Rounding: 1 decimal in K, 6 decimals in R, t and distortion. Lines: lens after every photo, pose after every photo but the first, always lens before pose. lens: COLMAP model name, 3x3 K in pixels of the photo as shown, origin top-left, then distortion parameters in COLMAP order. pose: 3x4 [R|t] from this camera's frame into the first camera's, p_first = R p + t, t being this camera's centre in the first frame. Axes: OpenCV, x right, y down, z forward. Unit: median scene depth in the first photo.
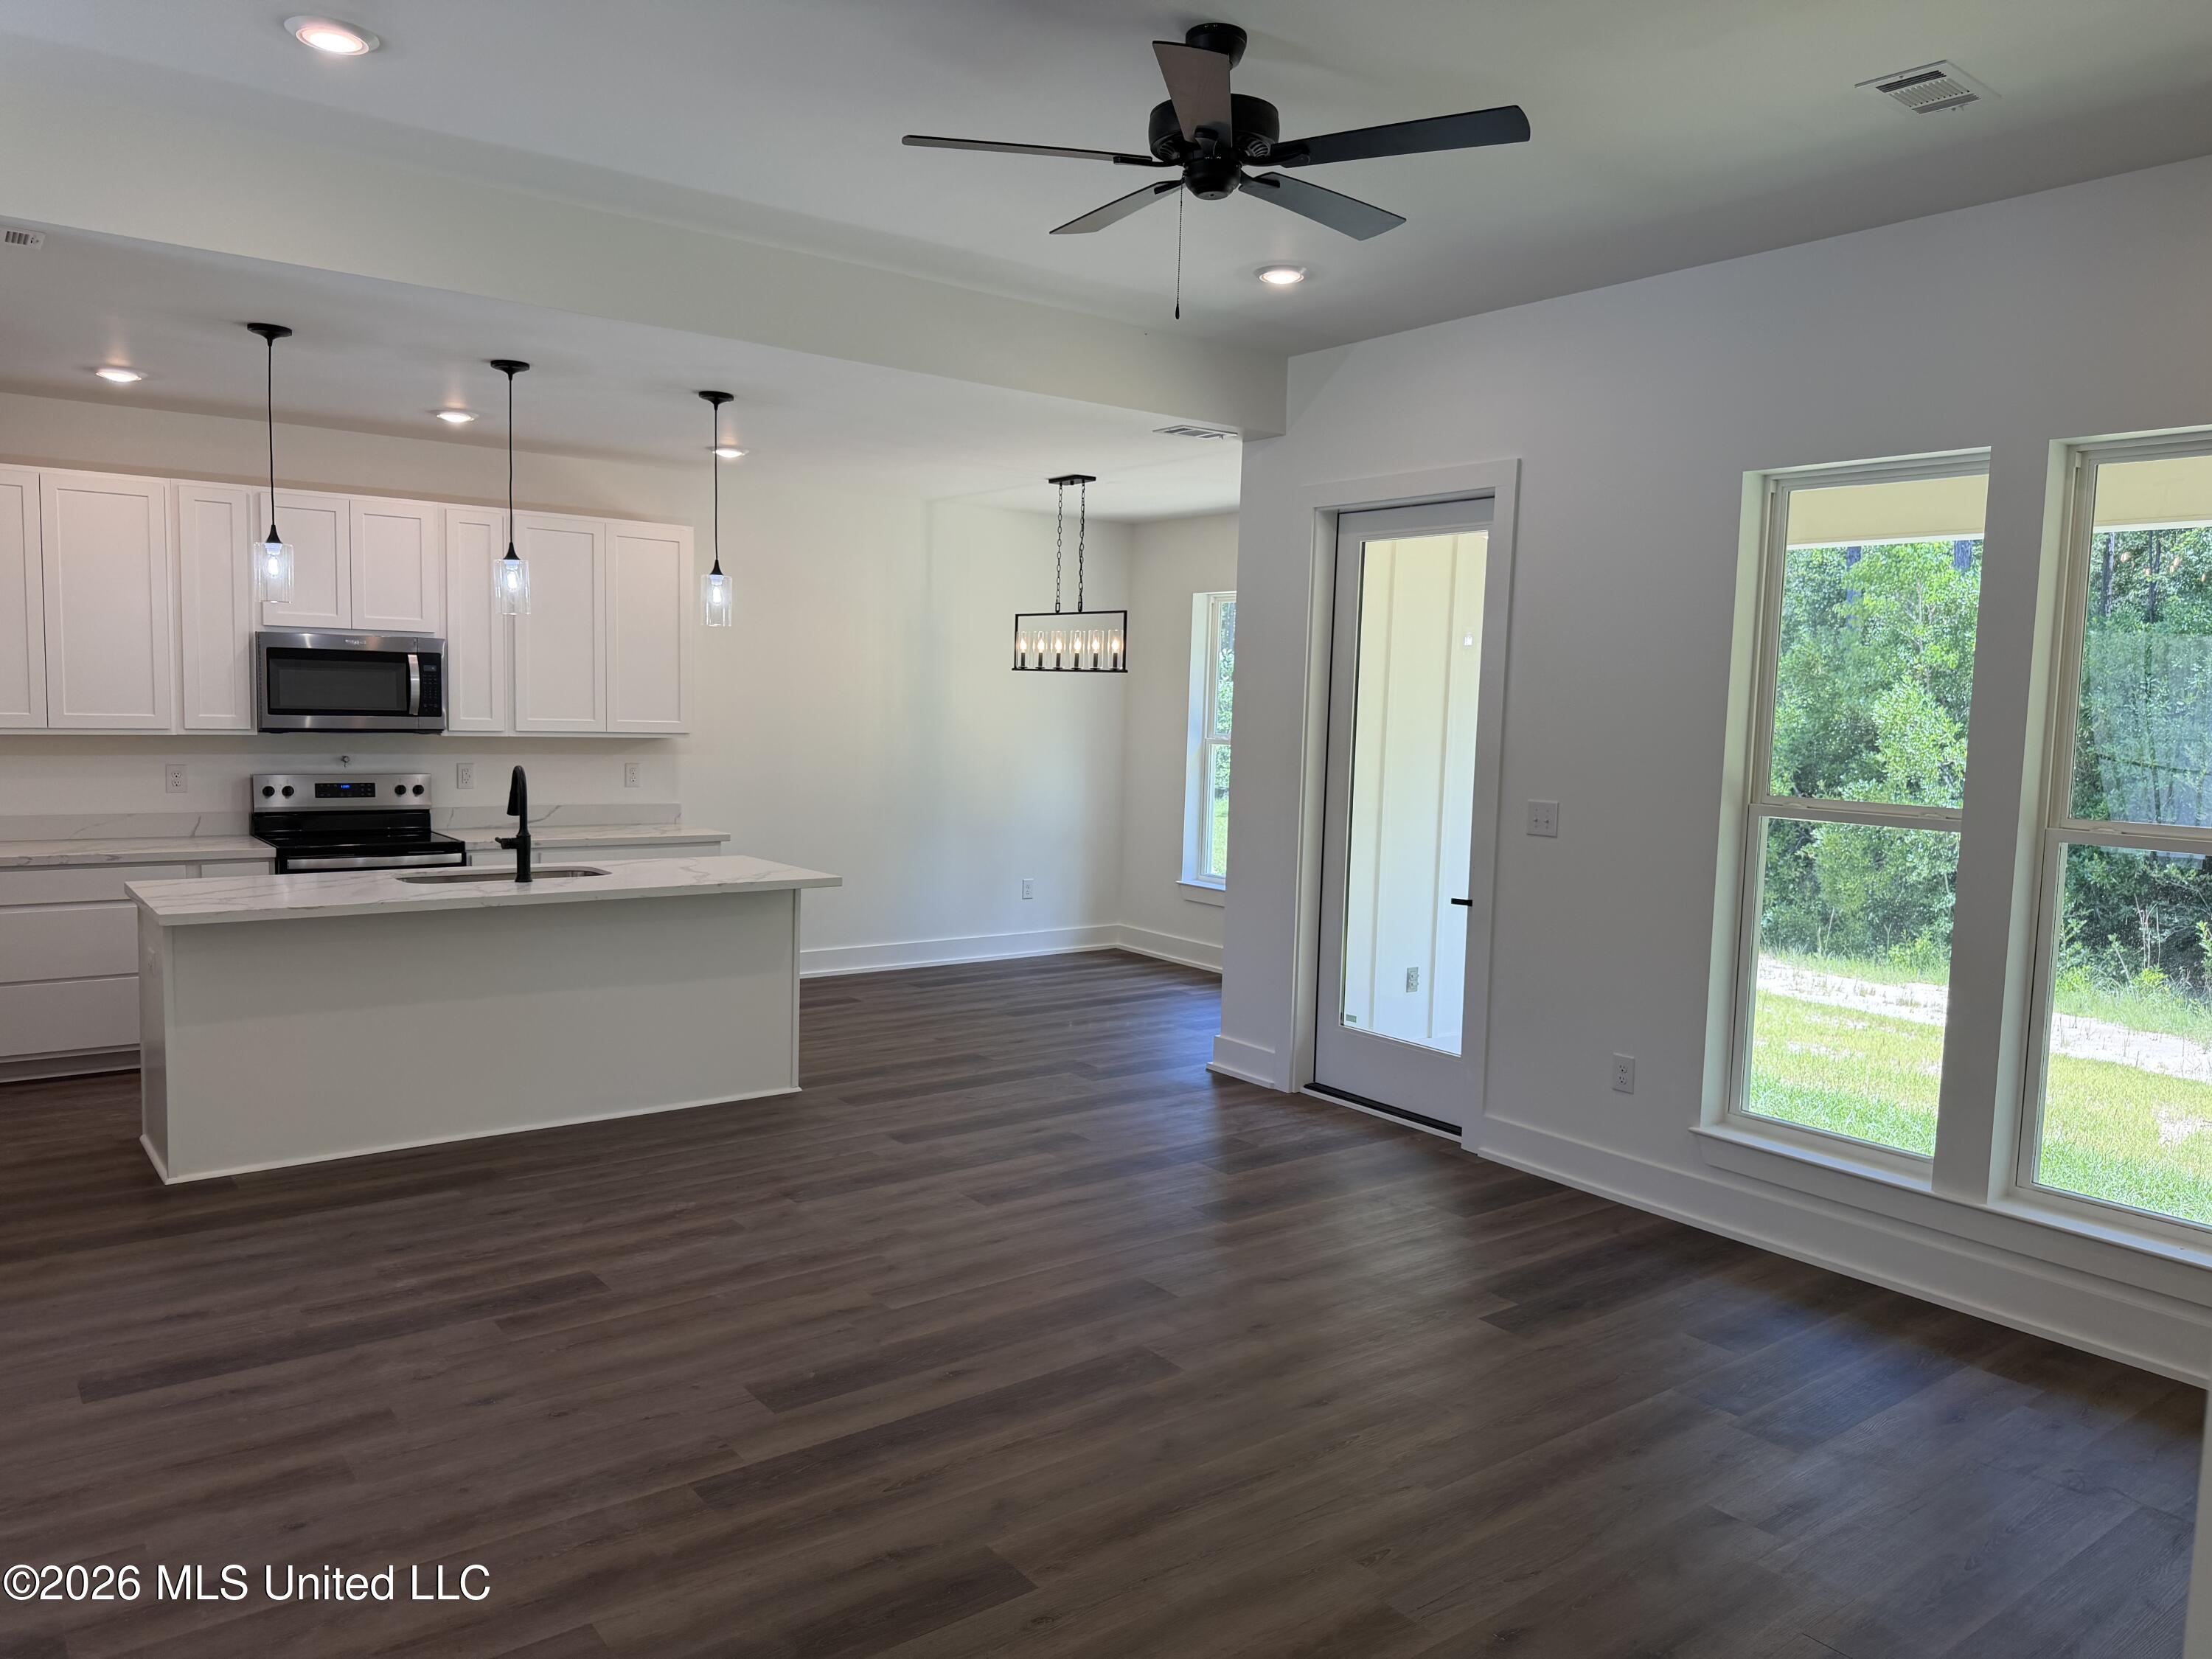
lens RADIAL K [[1580.0, 0, 1122.1], [0, 1580.0, 828.0], [0, 0, 1]] dist [0.035315, -0.039685]
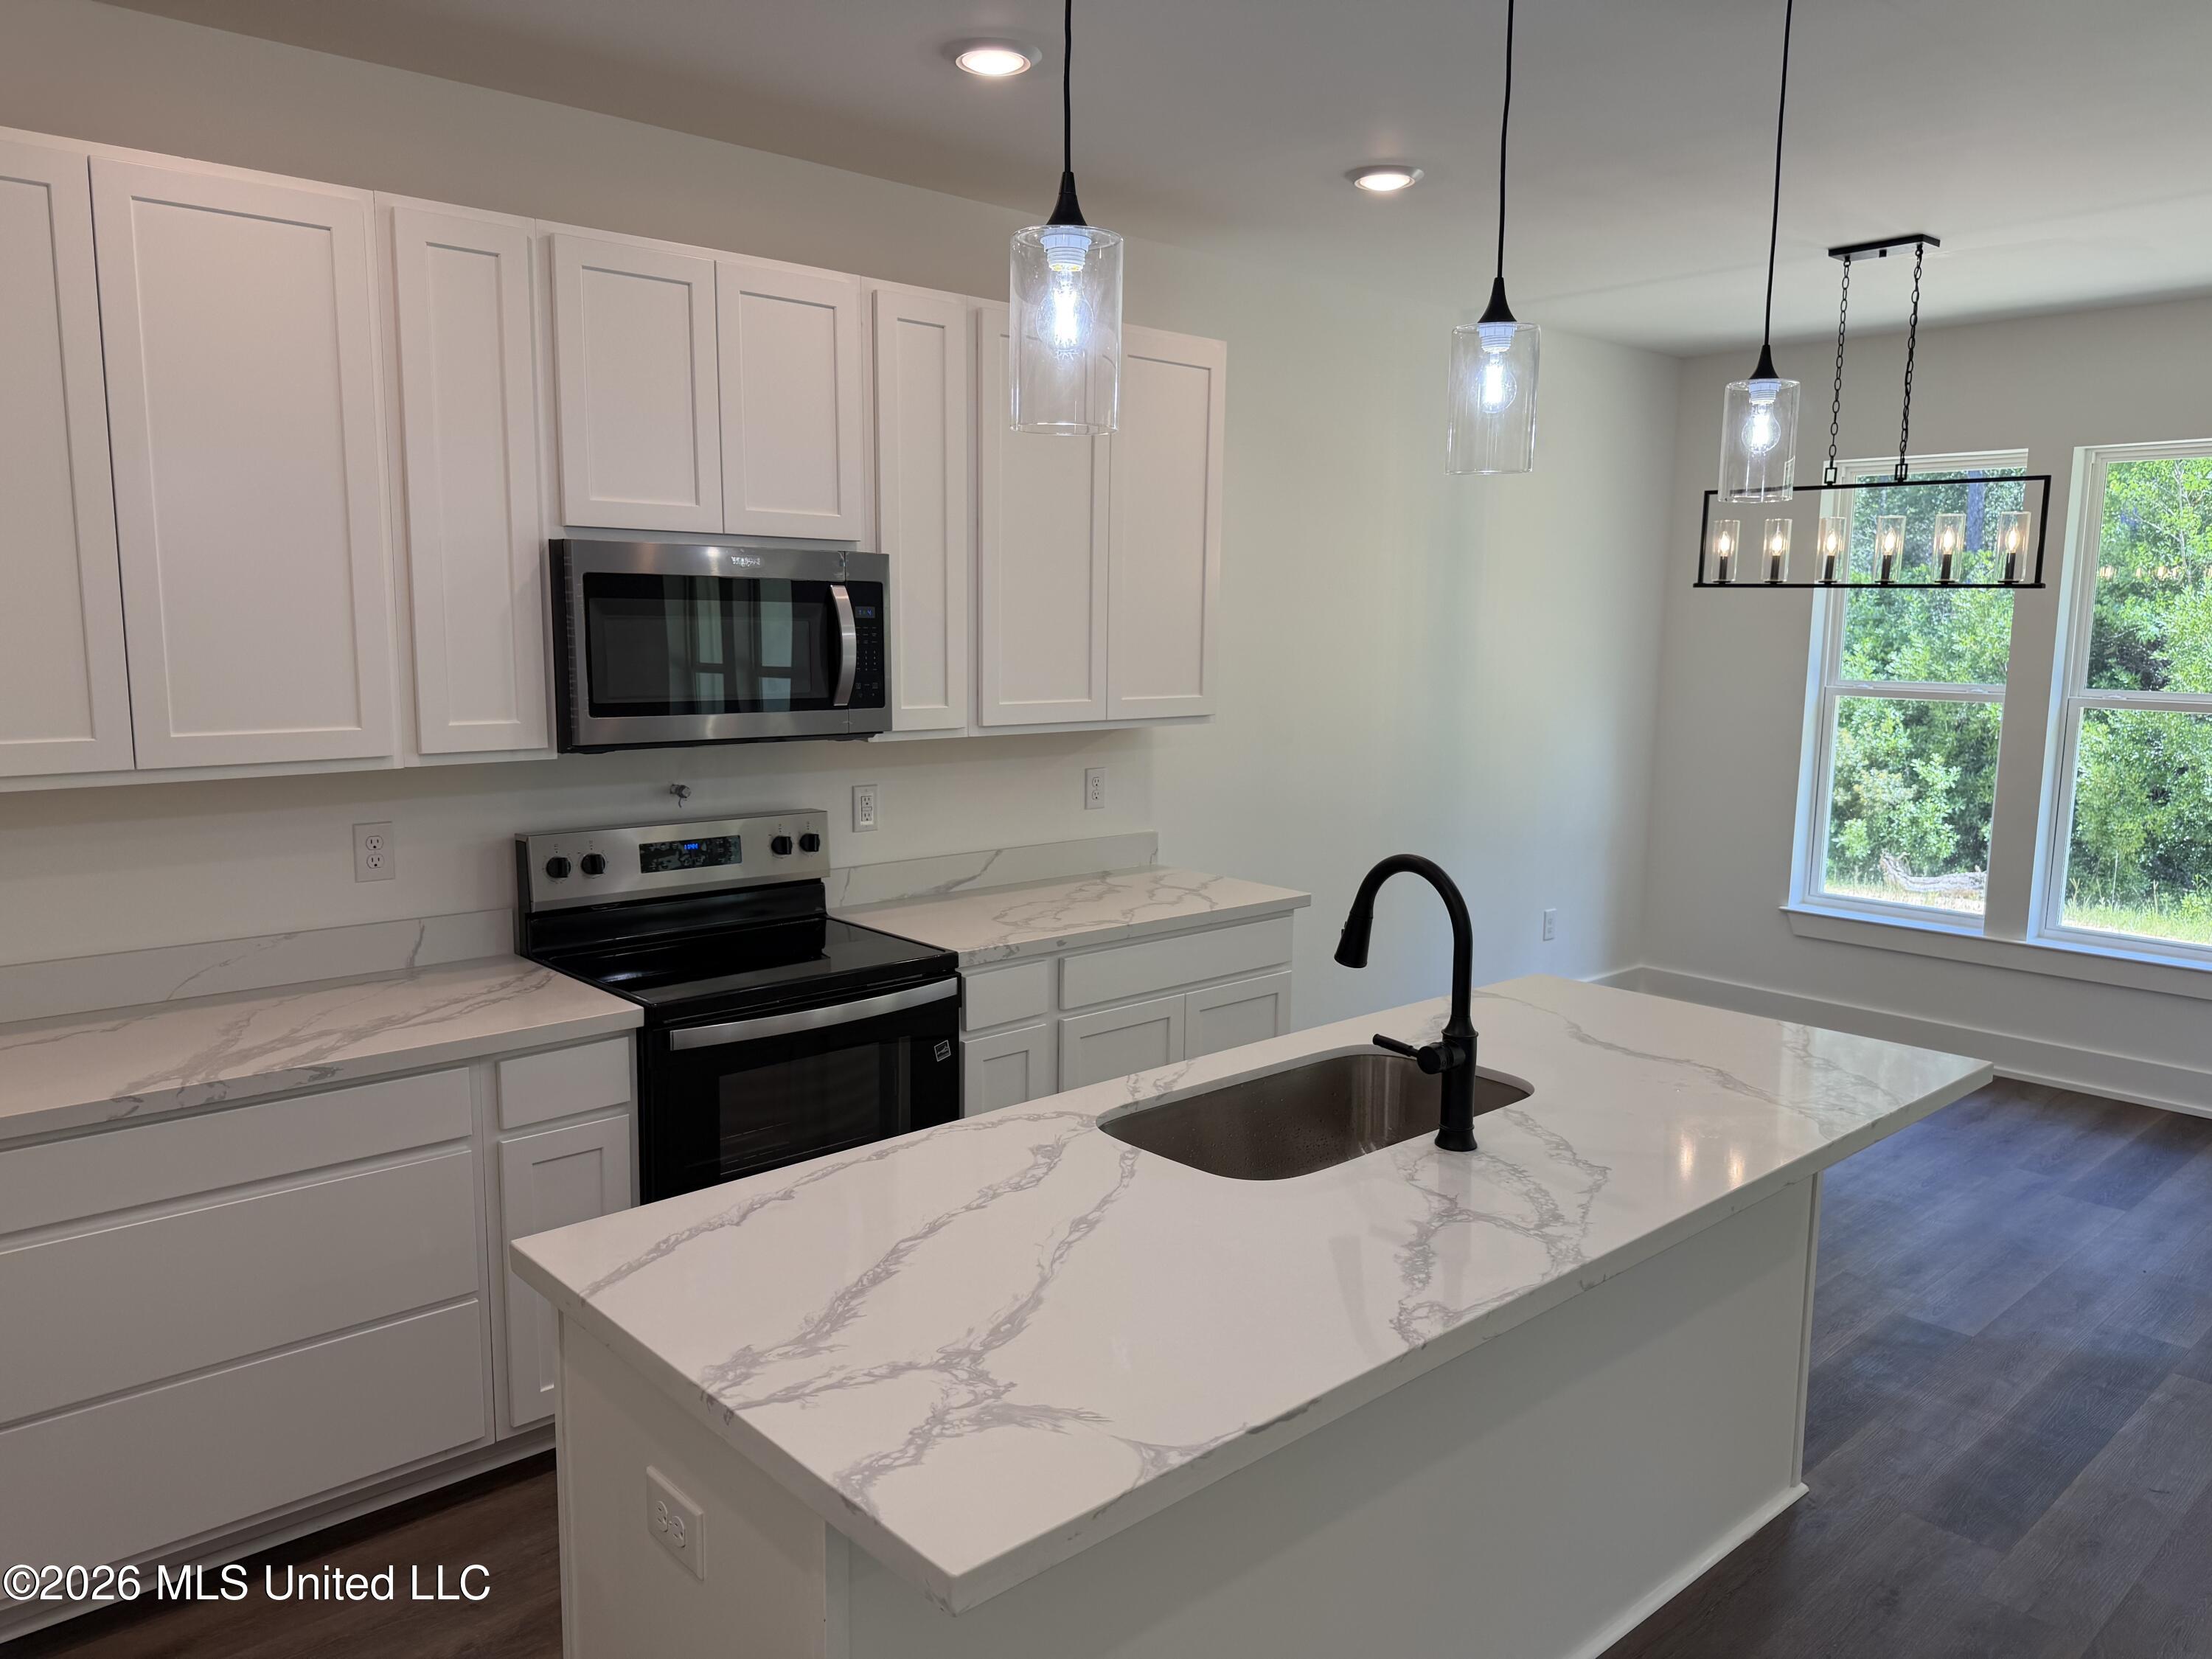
lens RADIAL K [[1580.0, 0, 1089.1], [0, 1580.0, 820.2], [0, 0, 1]] dist [0.035315, -0.039685]
pose [[0.997345, -0.028519, 0.067005, -0.403376], [0.025183, 0.998426, 0.050104, -0.058096], [-0.068328, -0.048283, 0.996494, 0.498523]]
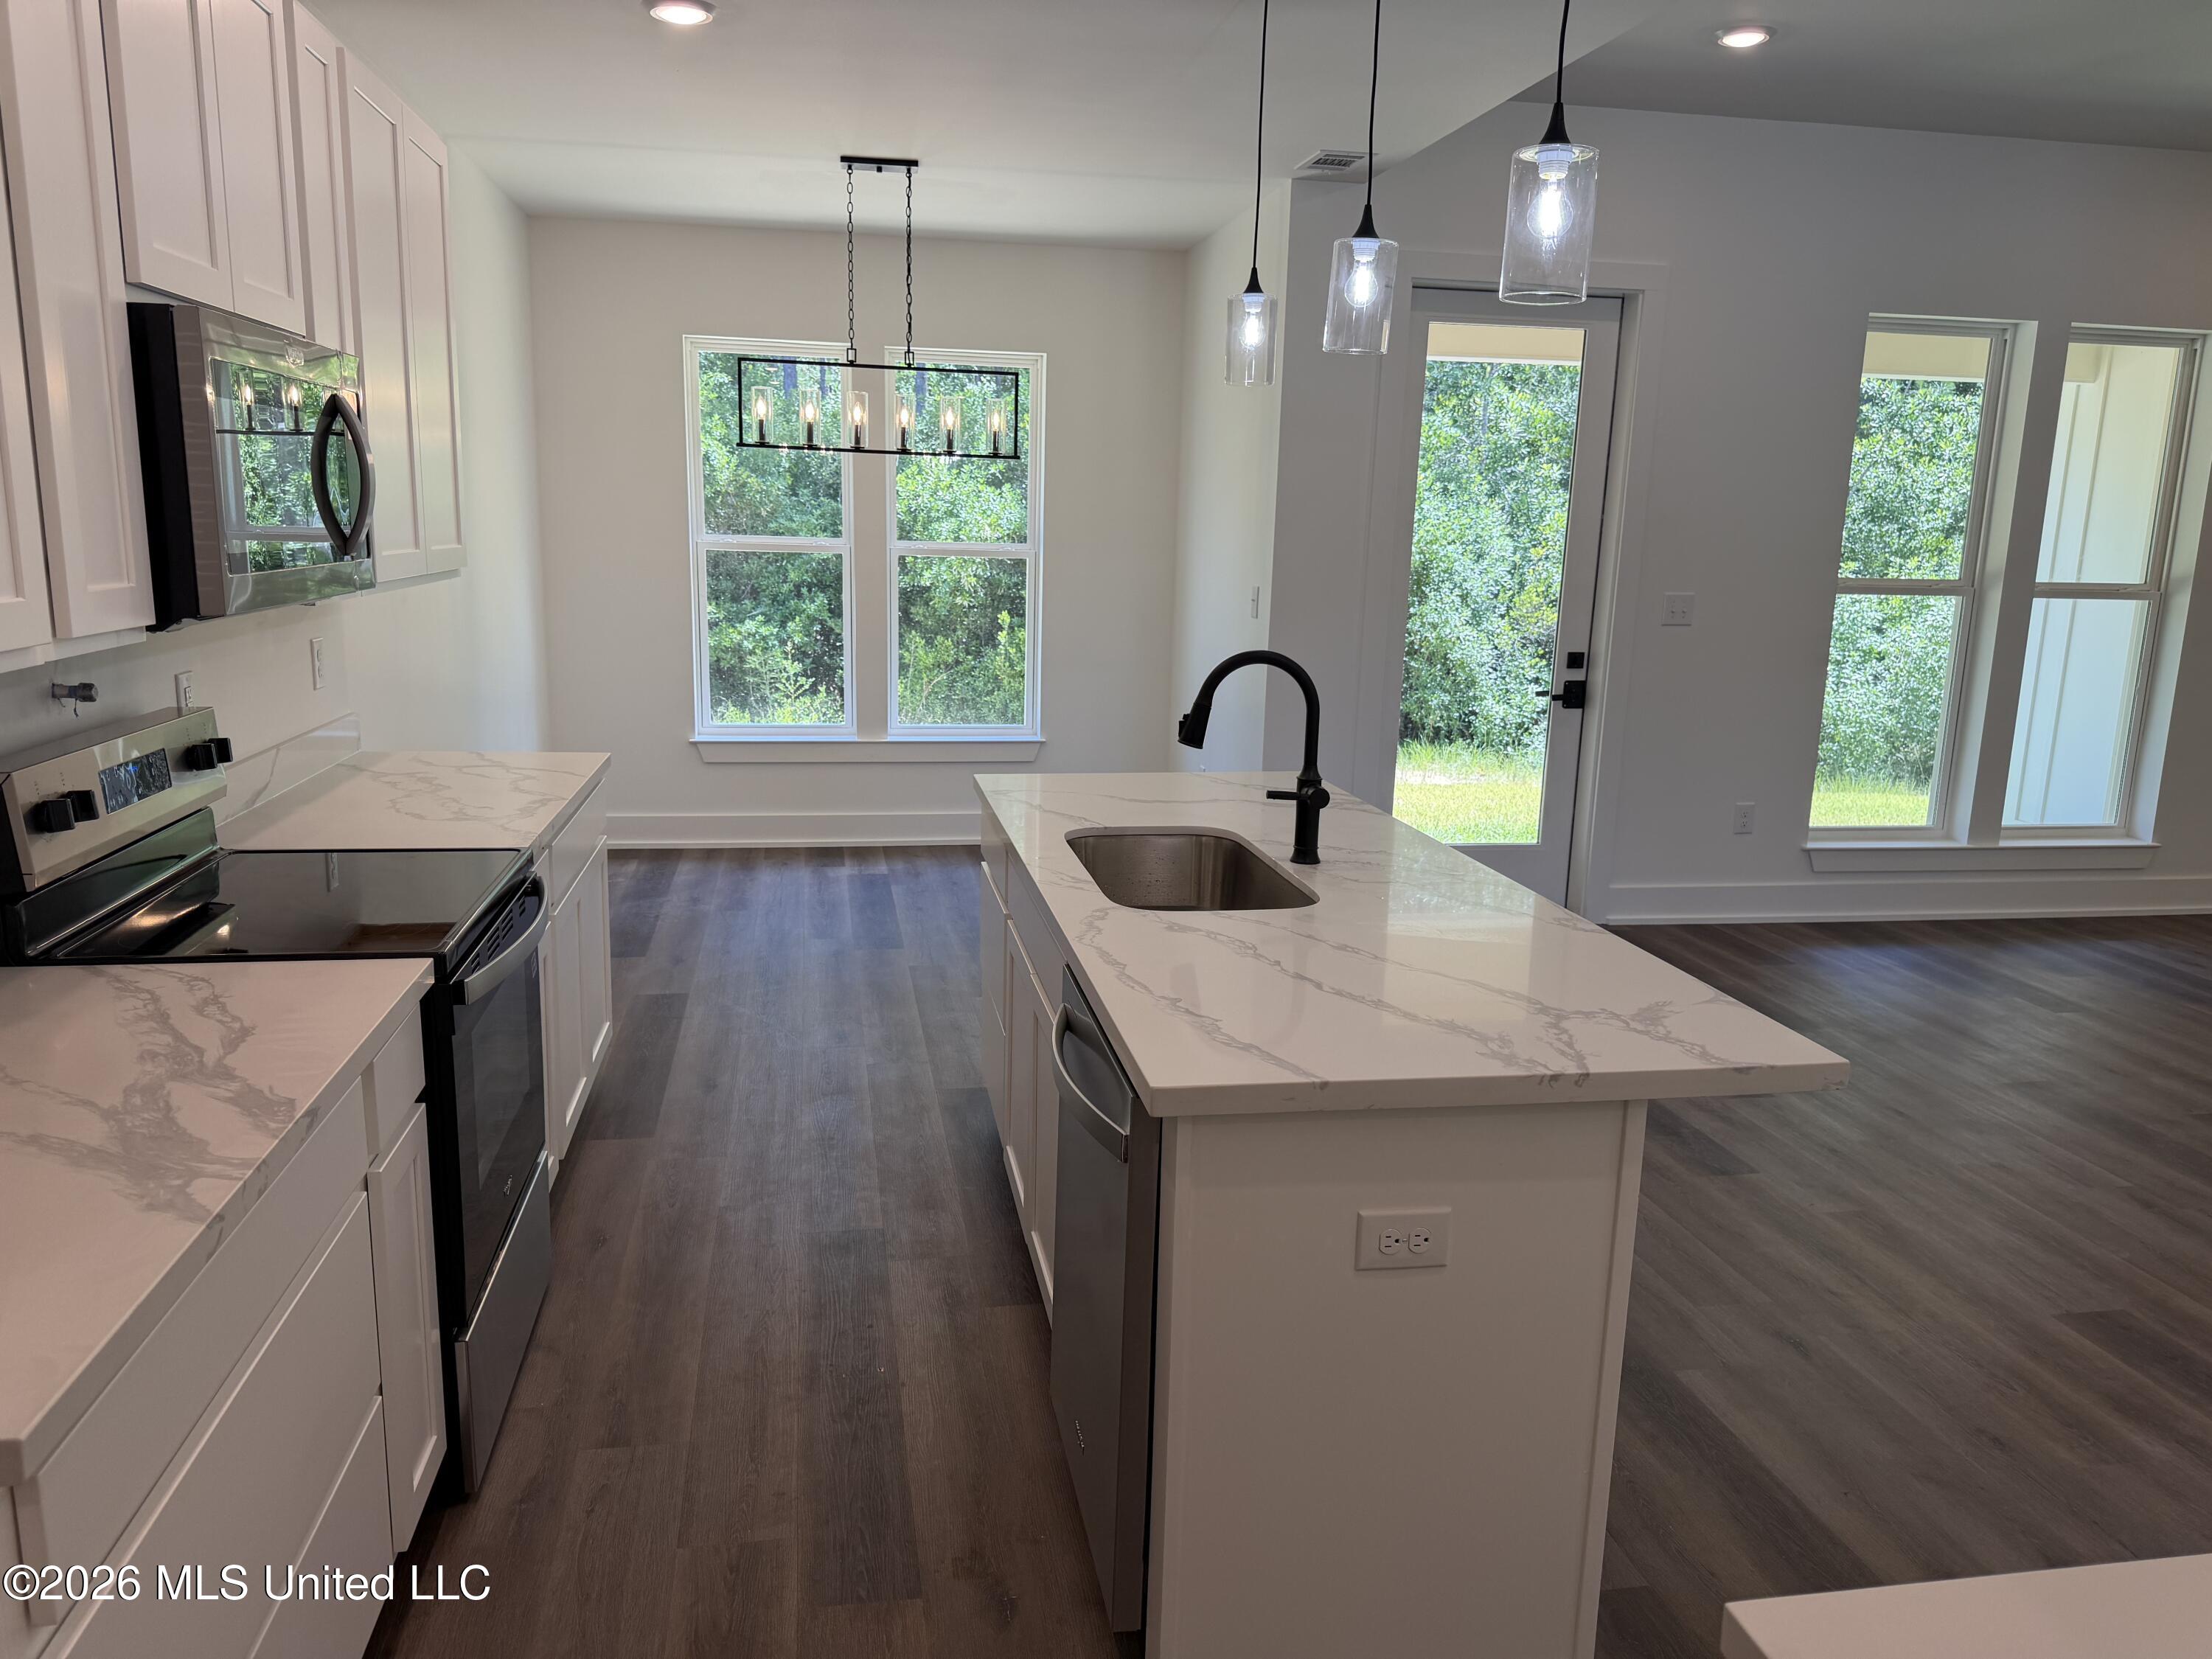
lens RADIAL K [[1580.0, 0, 1096.3], [0, 1580.0, 841.2], [0, 0, 1]] dist [0.035315, -0.039685]
pose [[0.463797, -0.196756, 0.863817, -0.715274], [0.063312, 0.979895, 0.189202, -0.065697], [-0.883676, -0.033061, 0.466929, 0.663663]]
